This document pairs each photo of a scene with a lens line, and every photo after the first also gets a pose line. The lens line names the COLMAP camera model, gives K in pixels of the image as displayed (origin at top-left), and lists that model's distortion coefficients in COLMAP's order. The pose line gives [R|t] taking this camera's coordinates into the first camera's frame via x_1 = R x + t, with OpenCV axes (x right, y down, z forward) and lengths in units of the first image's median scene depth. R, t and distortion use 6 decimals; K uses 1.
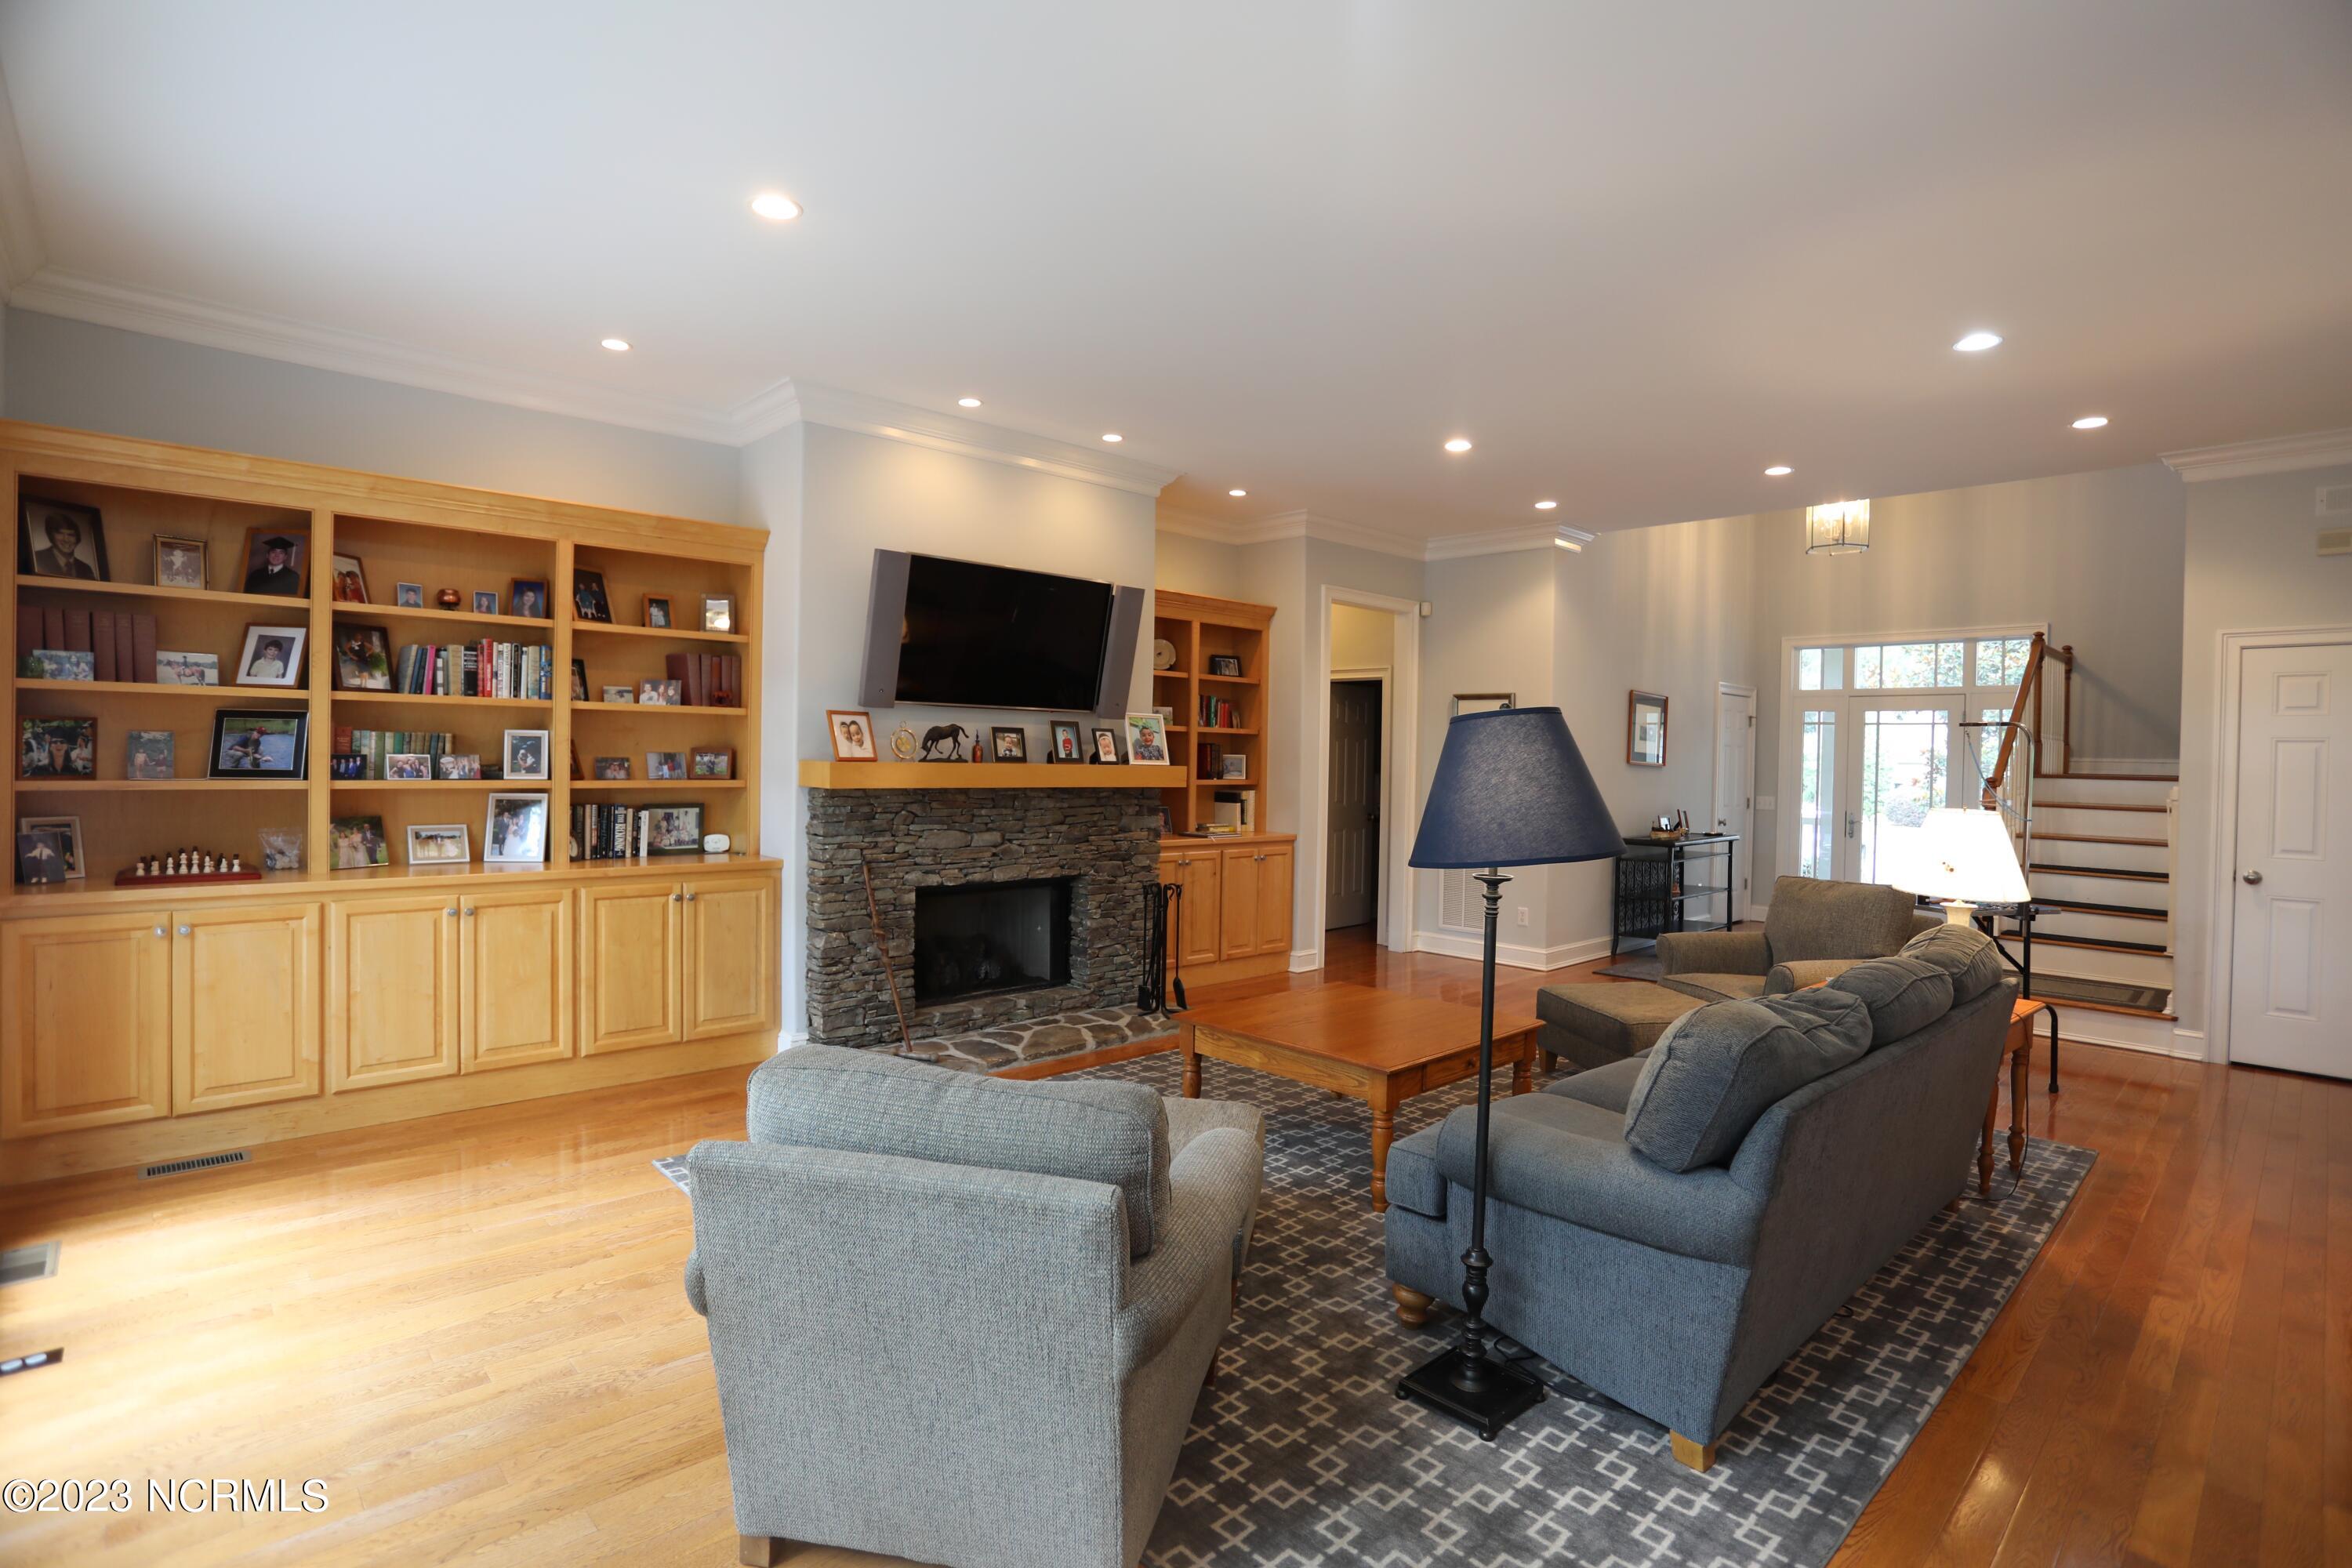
lens RADIAL K [[1144.3, 0, 1166.7], [0, 1144.3, 771.5], [0, 0, 1]] dist [-0.081111, 0.038860]
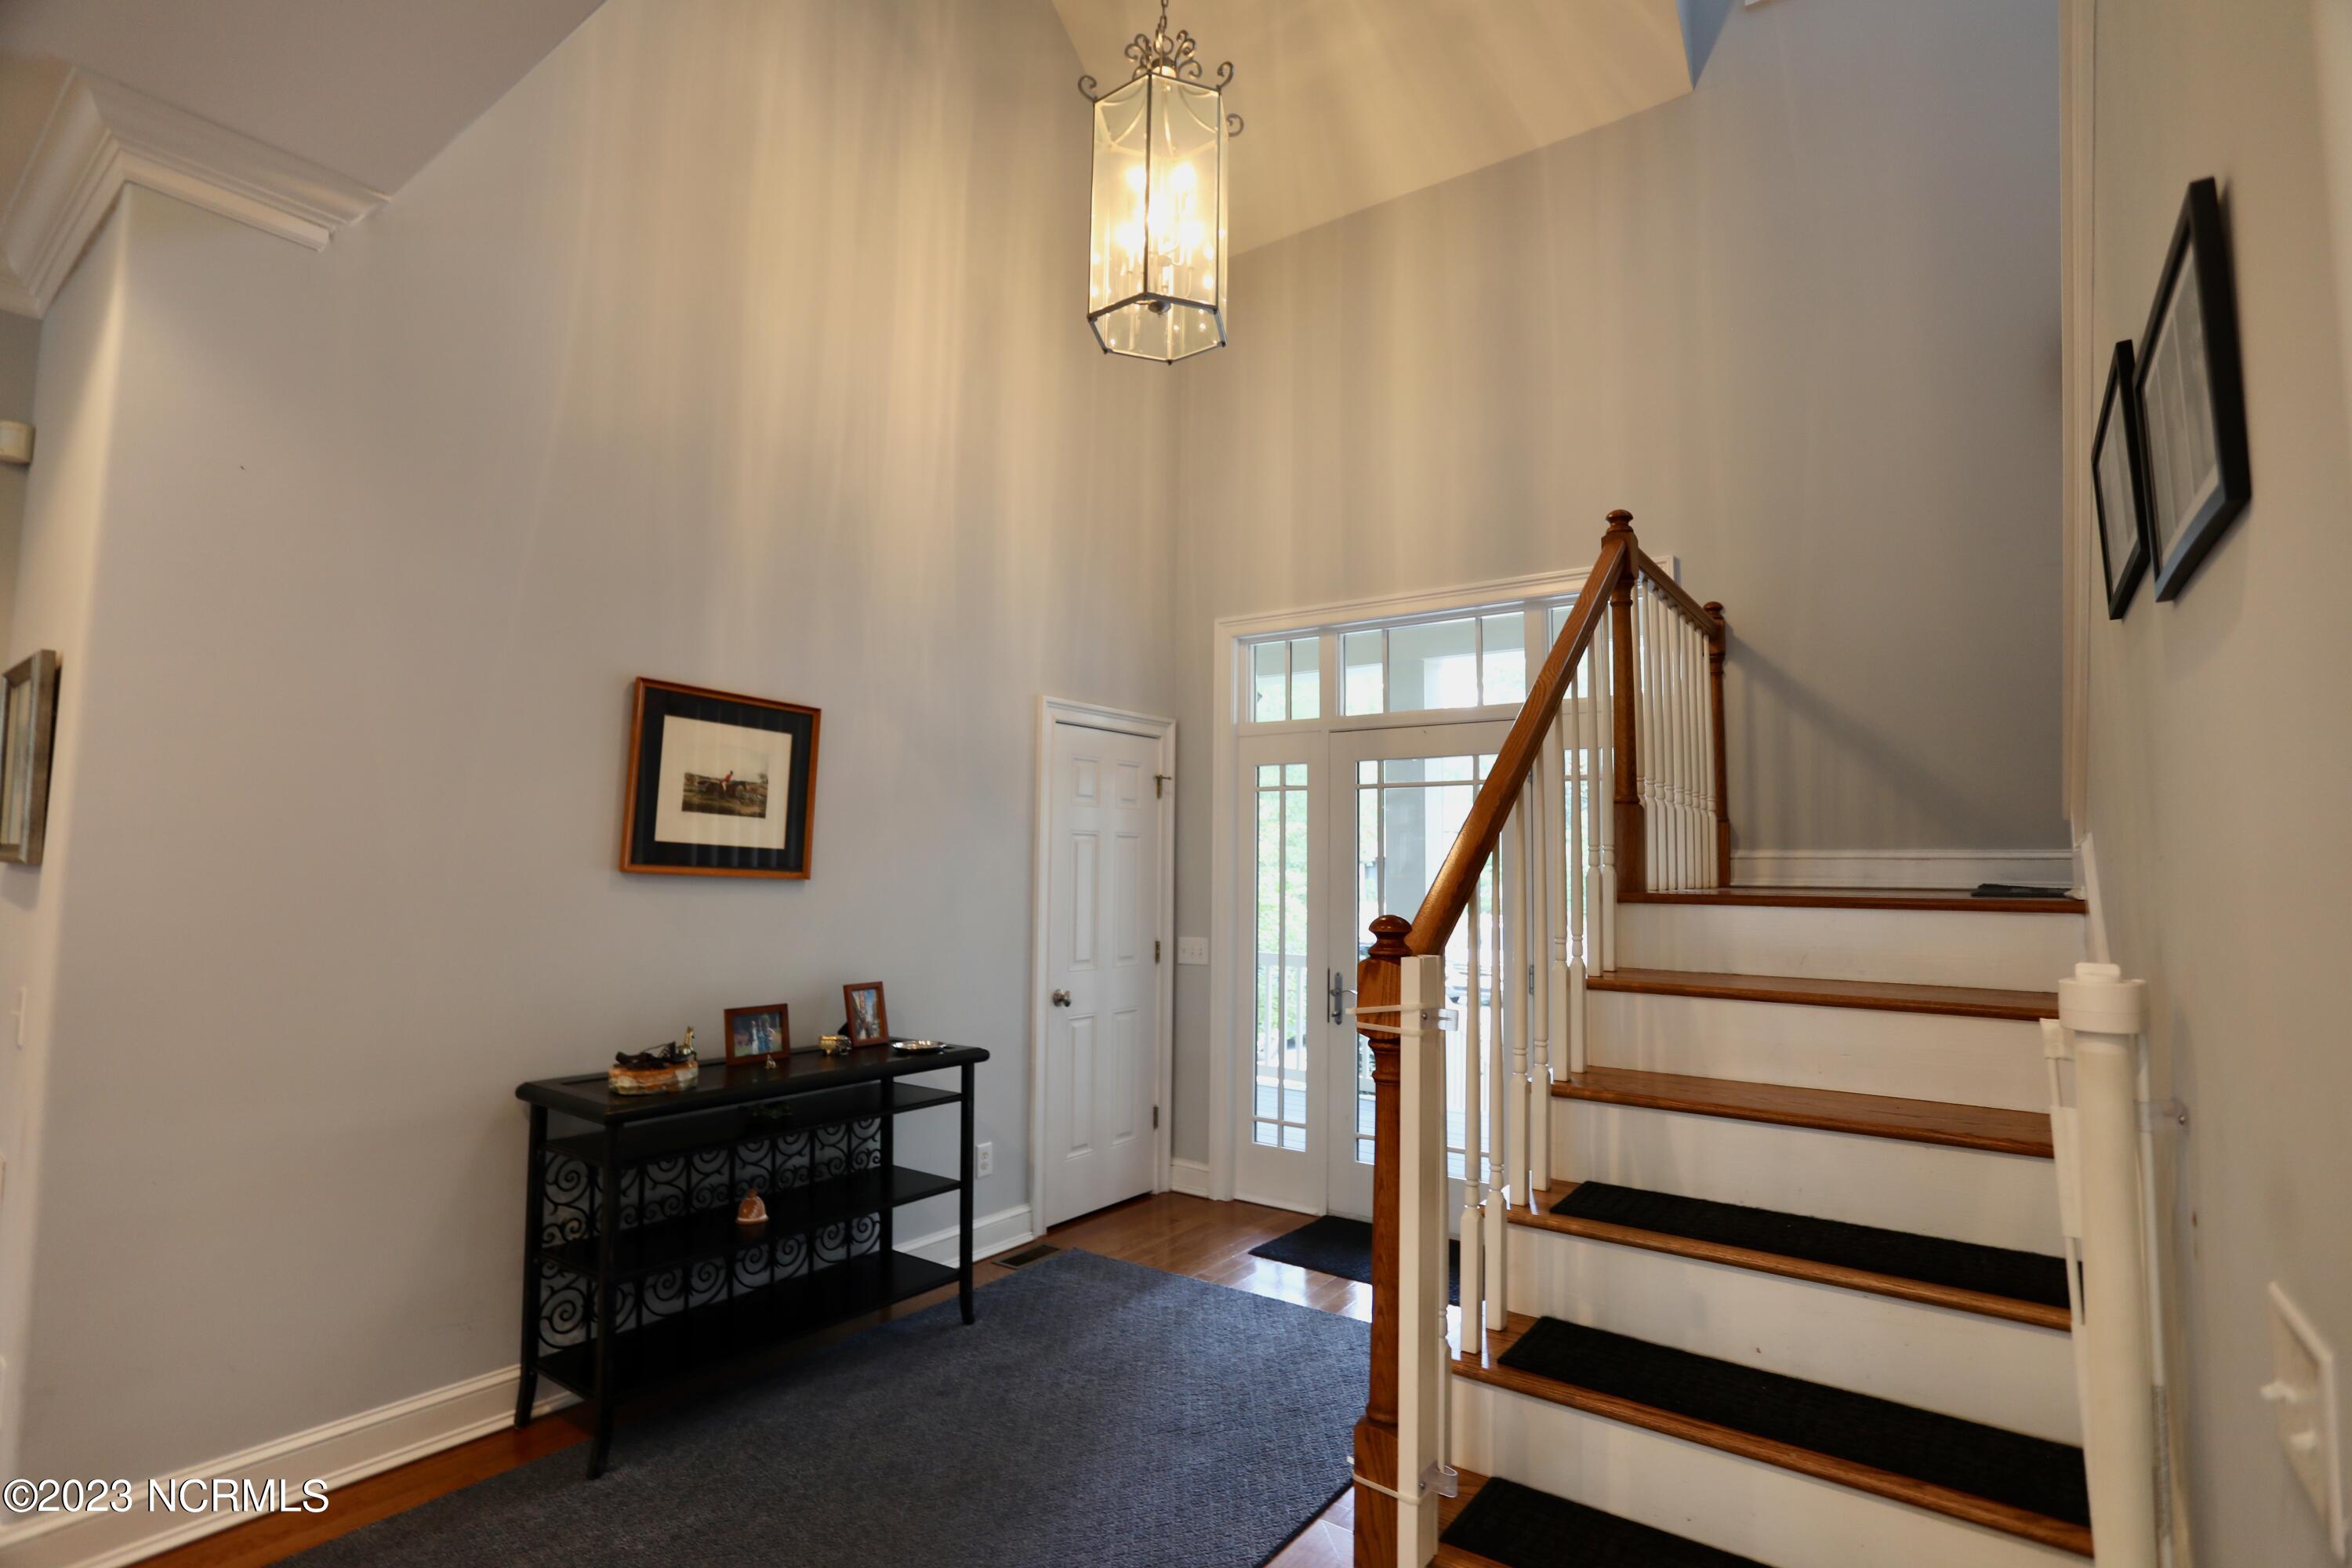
lens RADIAL K [[1143.2, 0, 1169.4], [0, 1143.2, 772.4], [0, 0, 1]] dist [-0.070647, 0.028489]
pose [[0.982836, 0.007285, 0.184338, 0.796307], [0.010258, 0.995516, -0.094036, -0.005177], [-0.184197, 0.094313, 0.978354, 0.923393]]
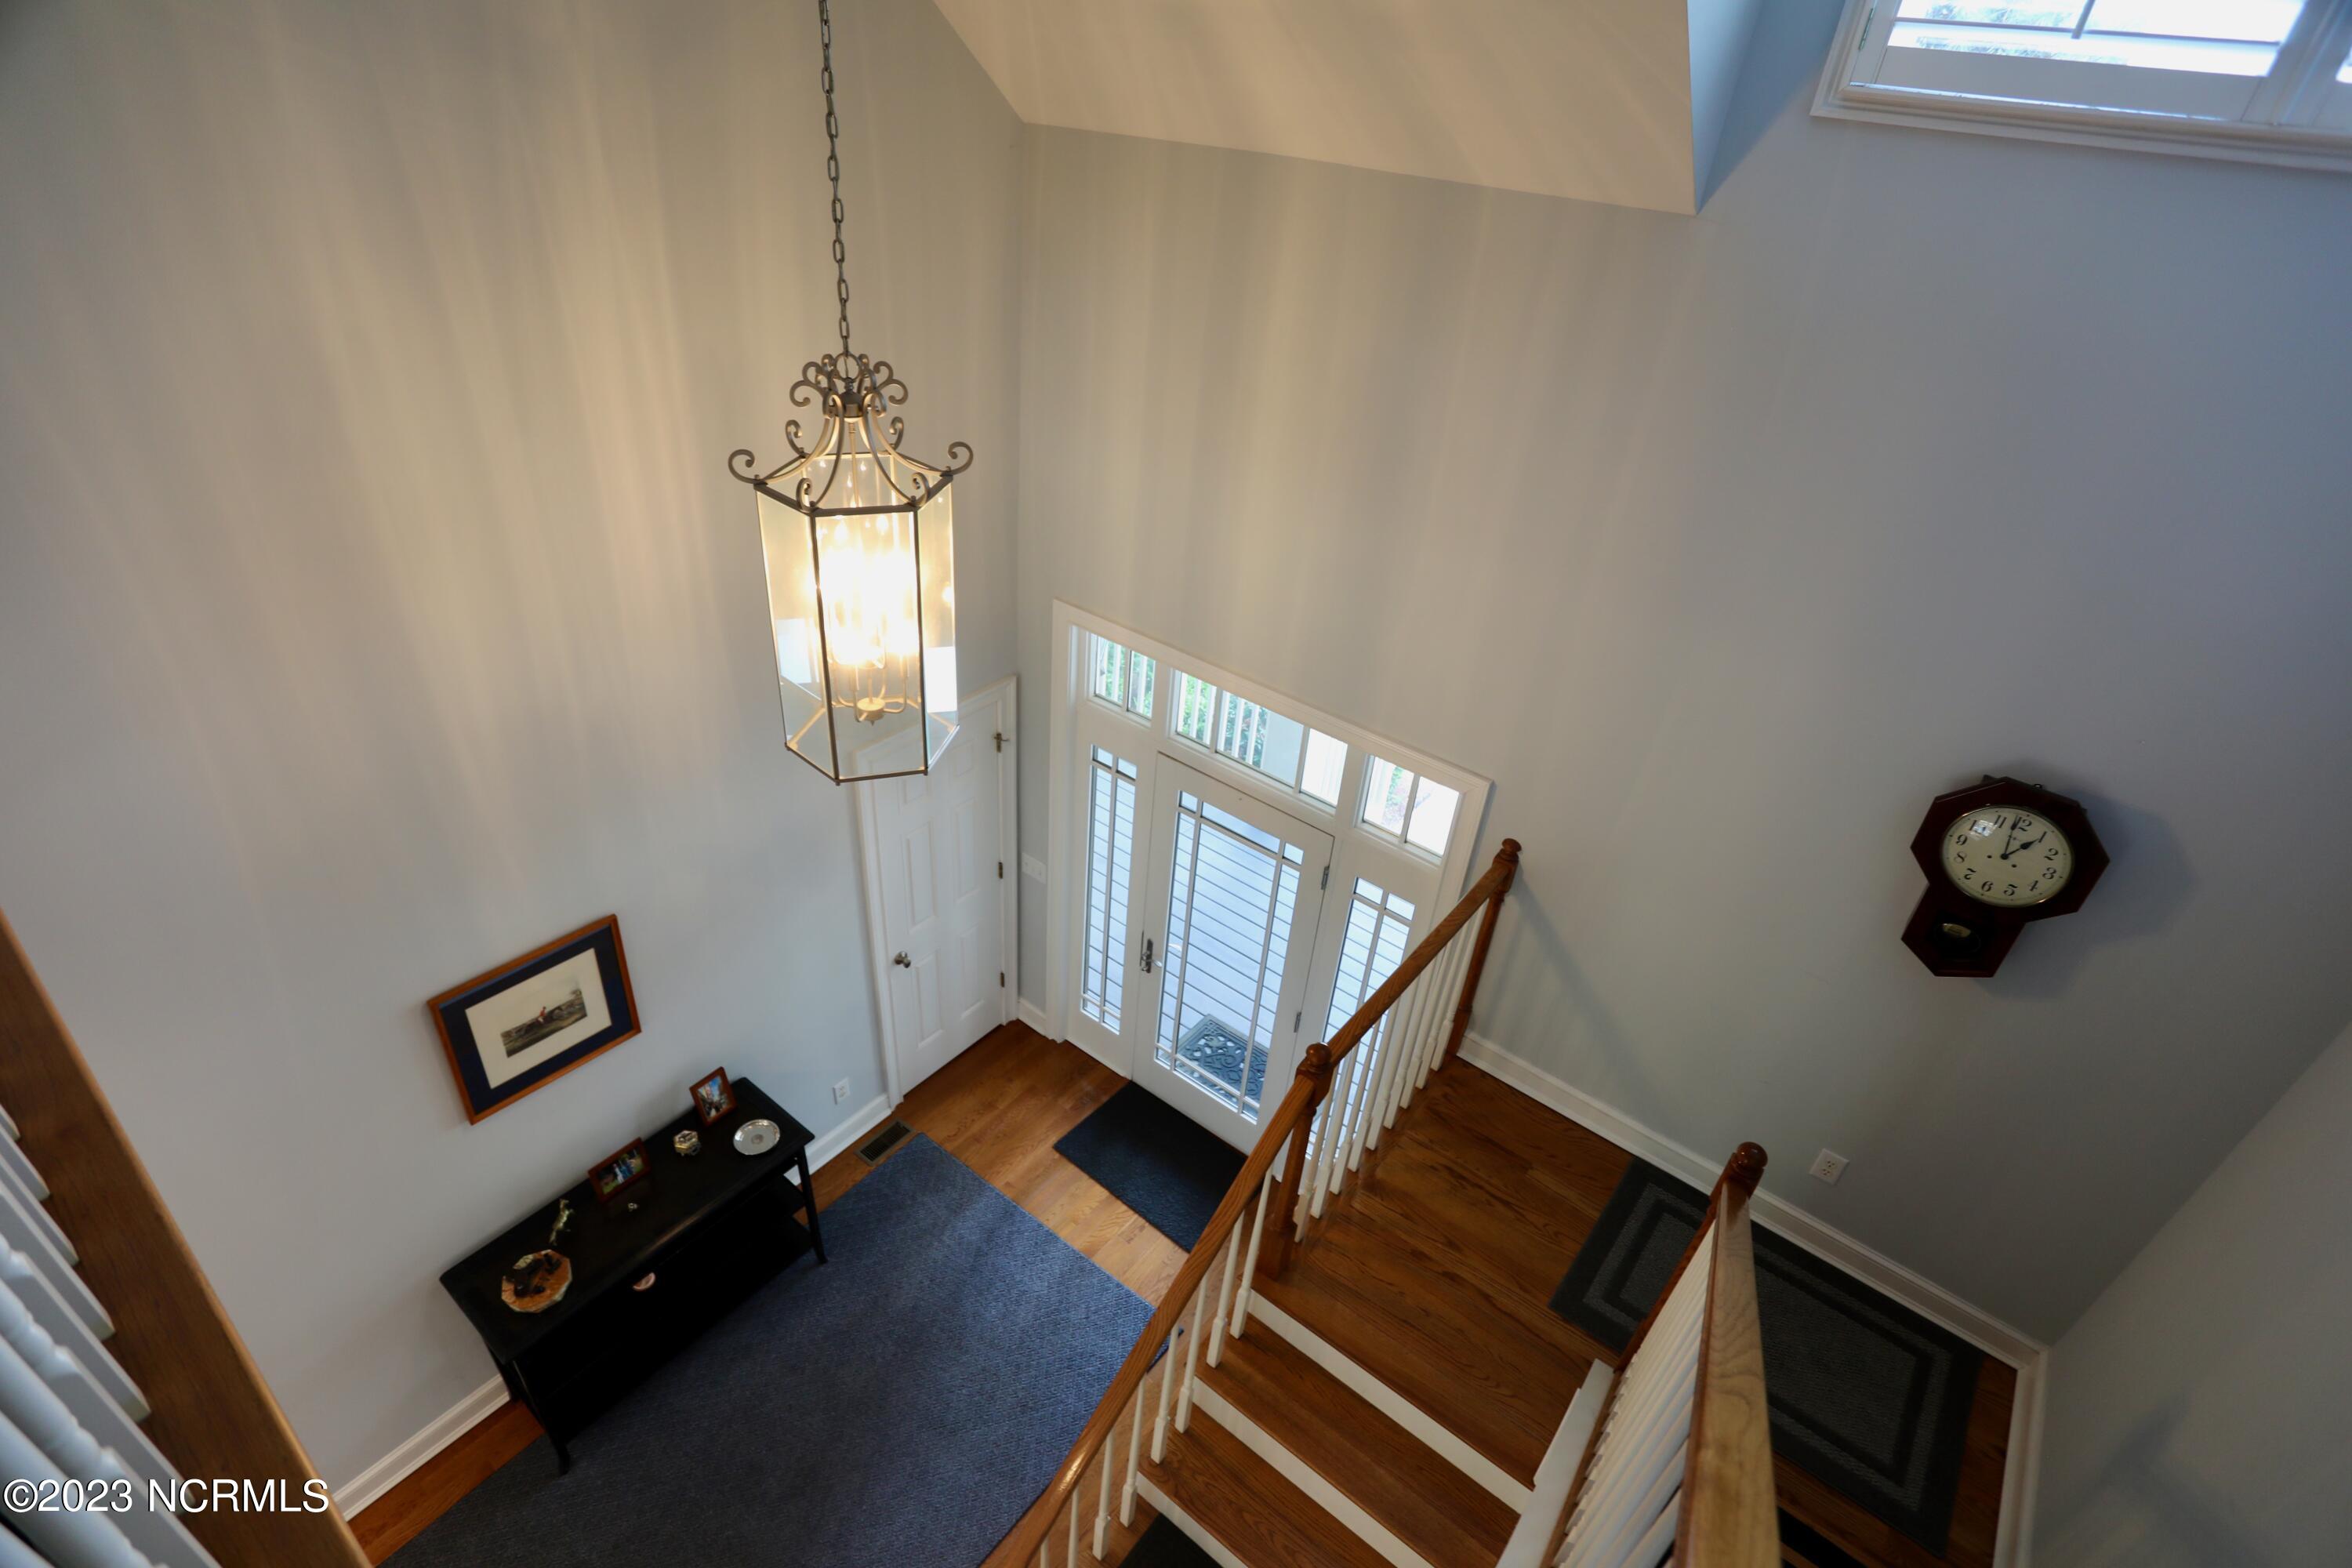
lens RADIAL K [[1144.3, 0, 1166.7], [0, 1144.3, 771.5], [0, 0, 1]] dist [-0.081111, 0.038860]
pose [[0.987949, -0.039539, 0.149642, 0.956694], [-0.047770, 0.841725, 0.537789, -0.579136], [-0.147221, -0.538456, 0.829693, 1.028256]]
